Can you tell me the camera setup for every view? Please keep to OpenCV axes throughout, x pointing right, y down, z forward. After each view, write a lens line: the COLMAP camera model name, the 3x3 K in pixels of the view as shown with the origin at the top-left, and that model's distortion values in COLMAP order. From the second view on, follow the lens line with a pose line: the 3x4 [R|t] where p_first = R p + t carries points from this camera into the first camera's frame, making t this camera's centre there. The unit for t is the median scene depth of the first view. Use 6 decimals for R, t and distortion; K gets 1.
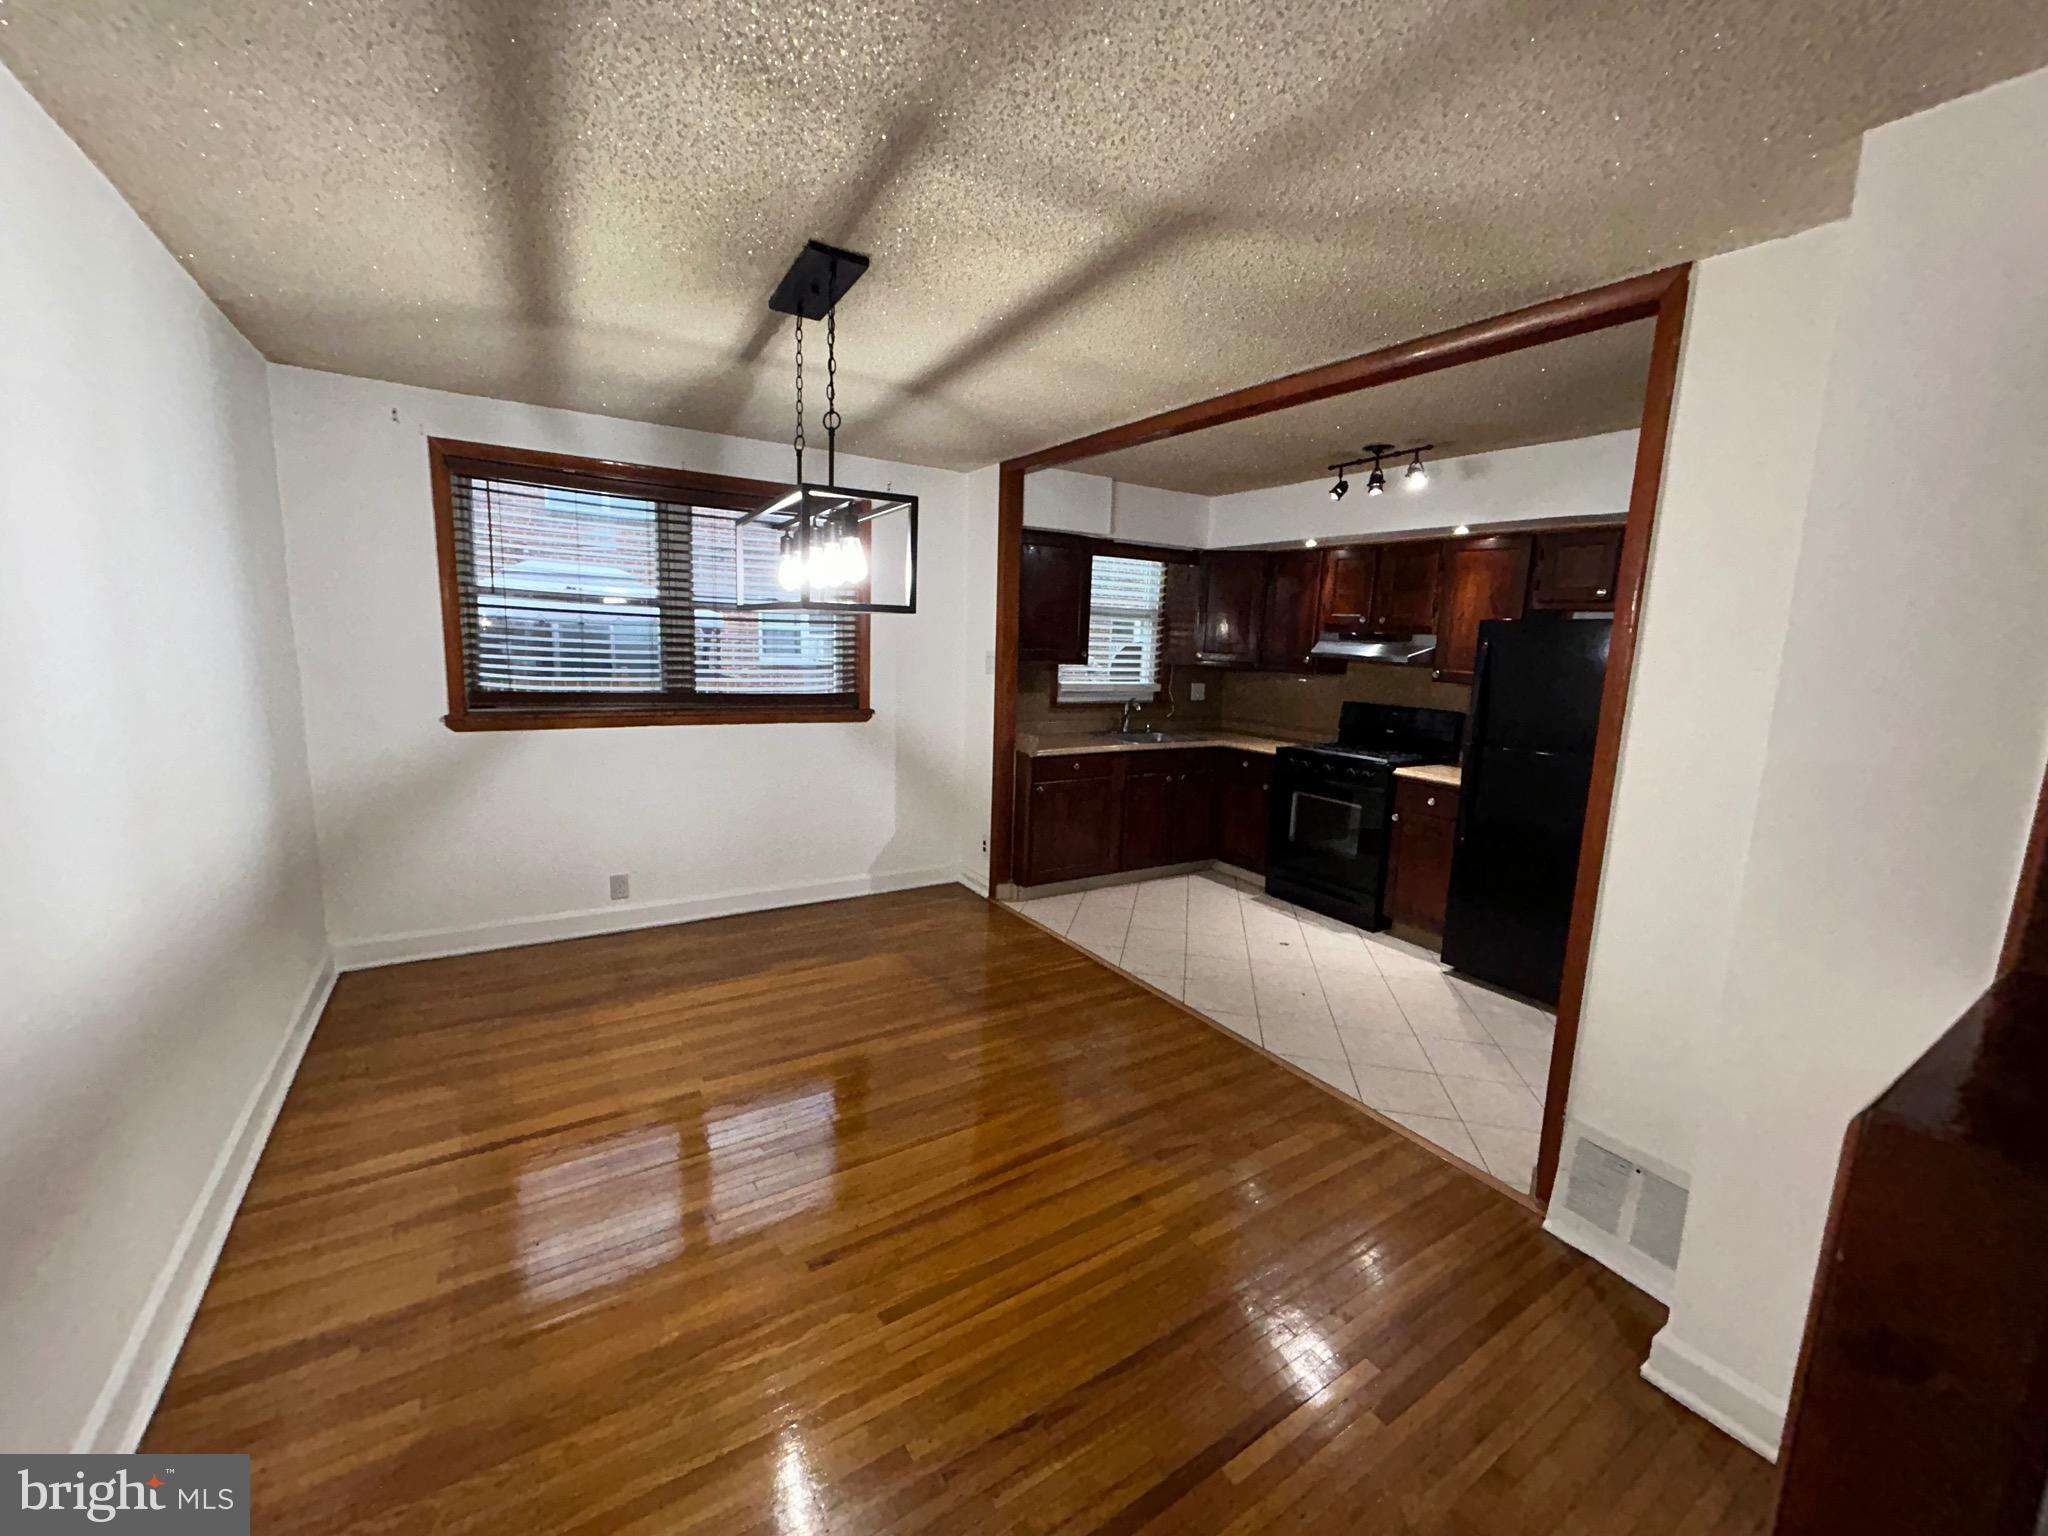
lens RADIAL K [[829.5, 0, 1023.8], [0, 829.5, 772.2], [0, 0, 1]] dist [0.000163, 0.000334]
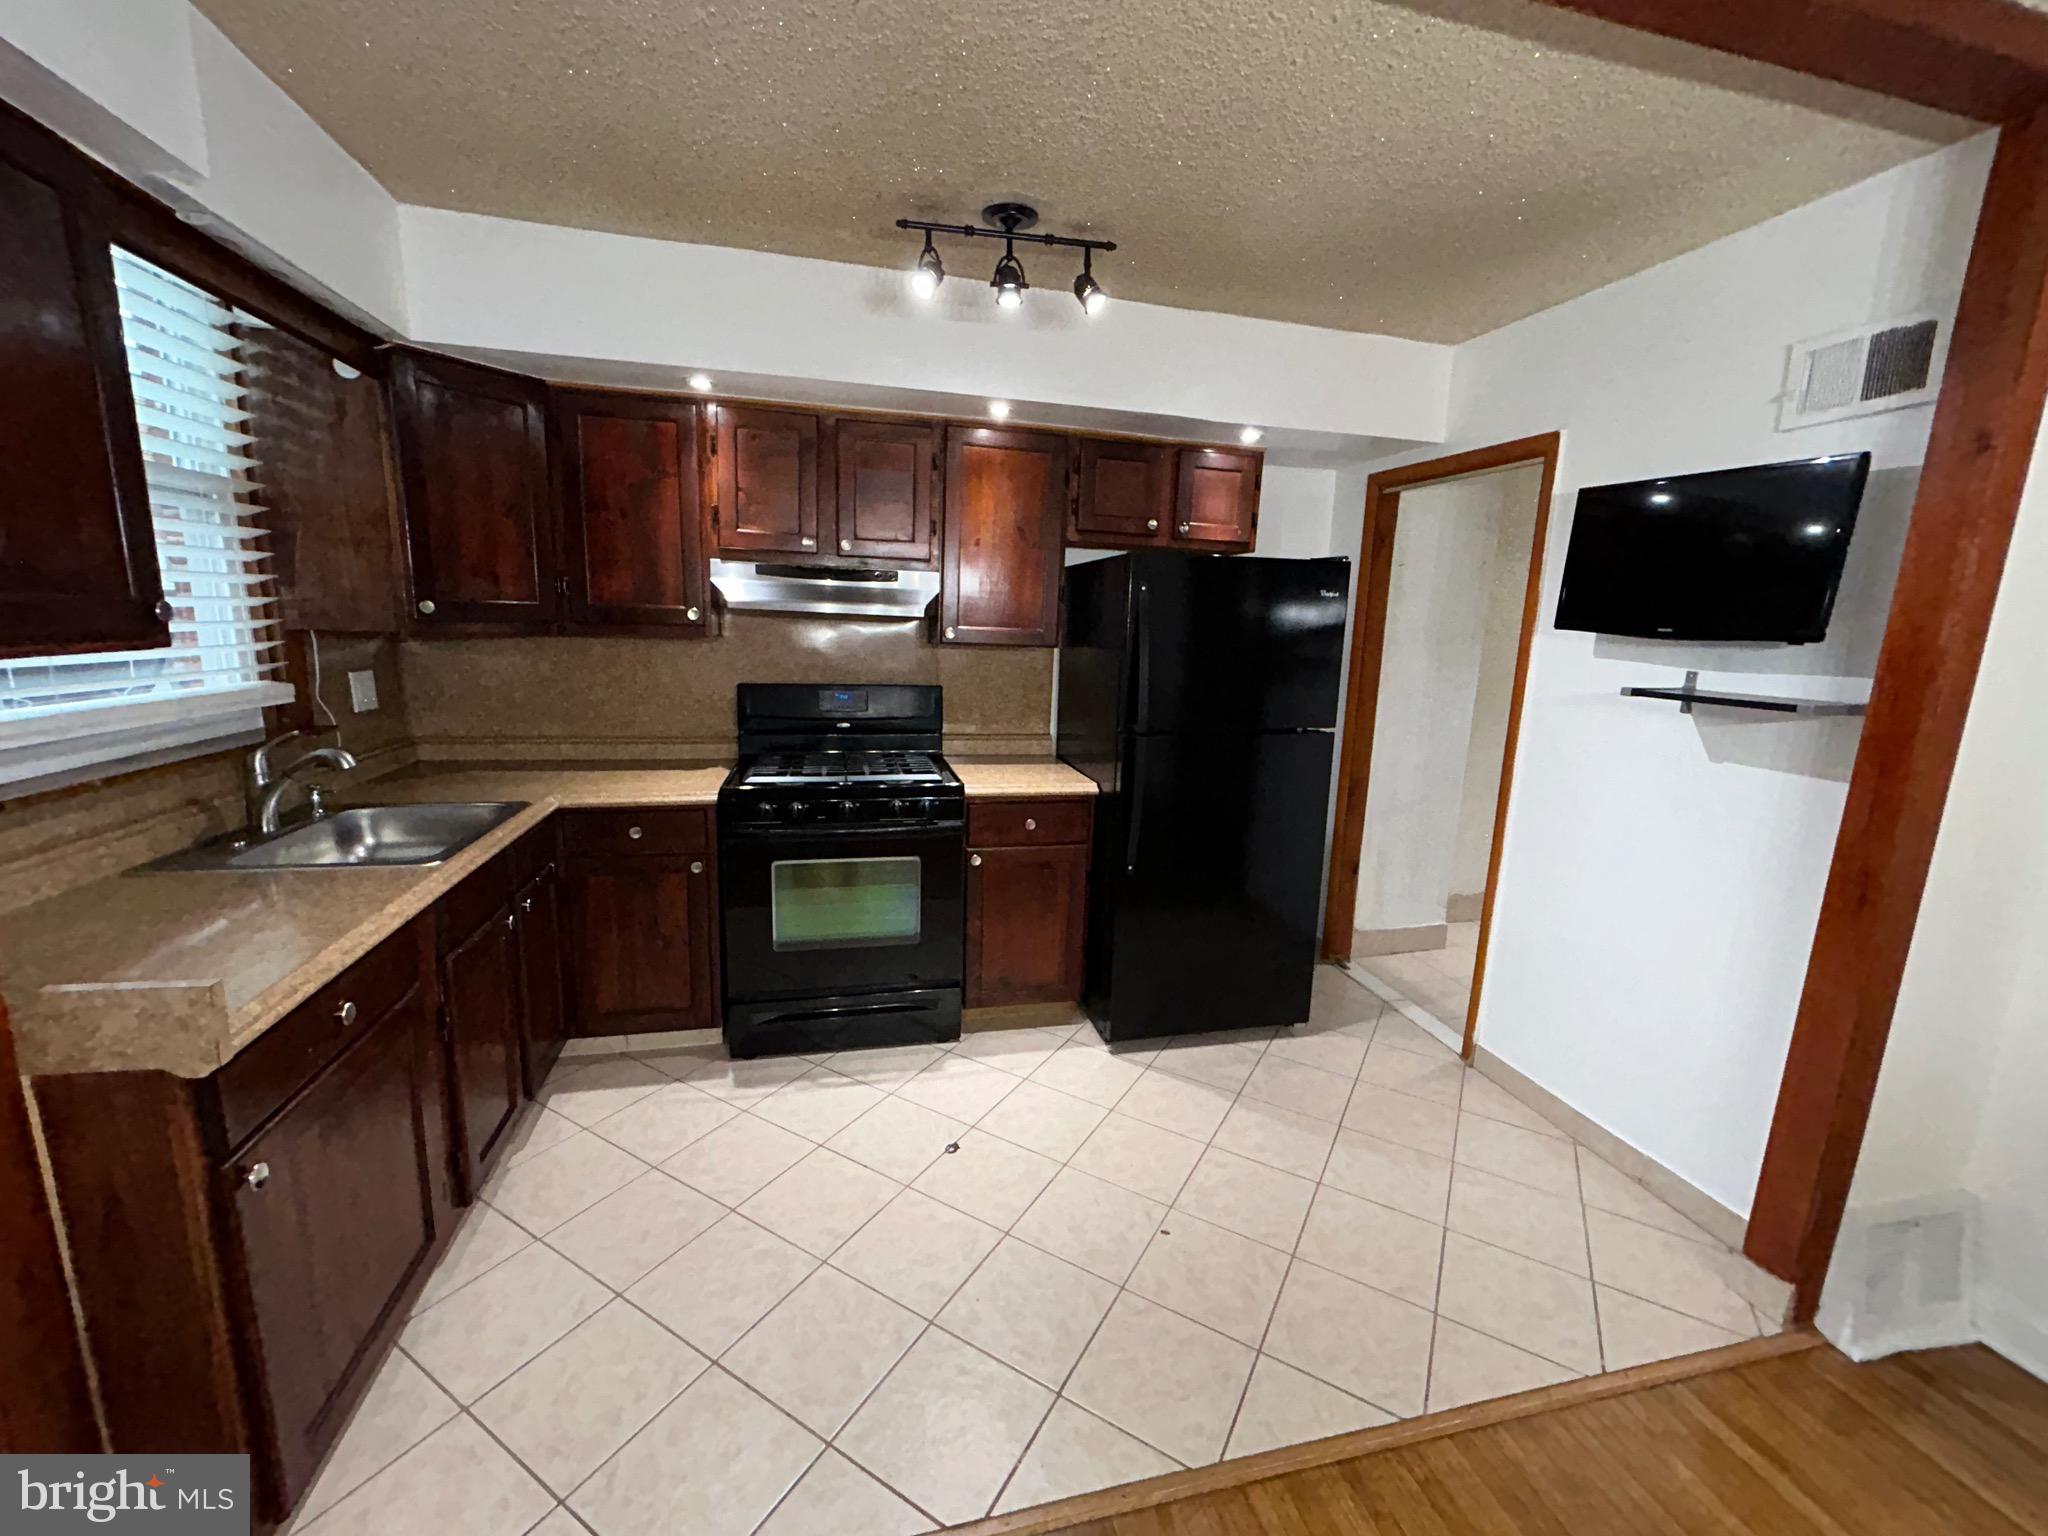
lens RADIAL K [[829.5, 0, 1032.3], [0, 829.5, 768.3], [0, 0, 1]] dist [0.000163, 0.000334]
pose [[0.322072, -0.196703, 0.926055, -0.104727], [0.132684, 0.977901, 0.161570, -0.100456], [-0.937371, 0.070836, 0.341053, 0.655993]]
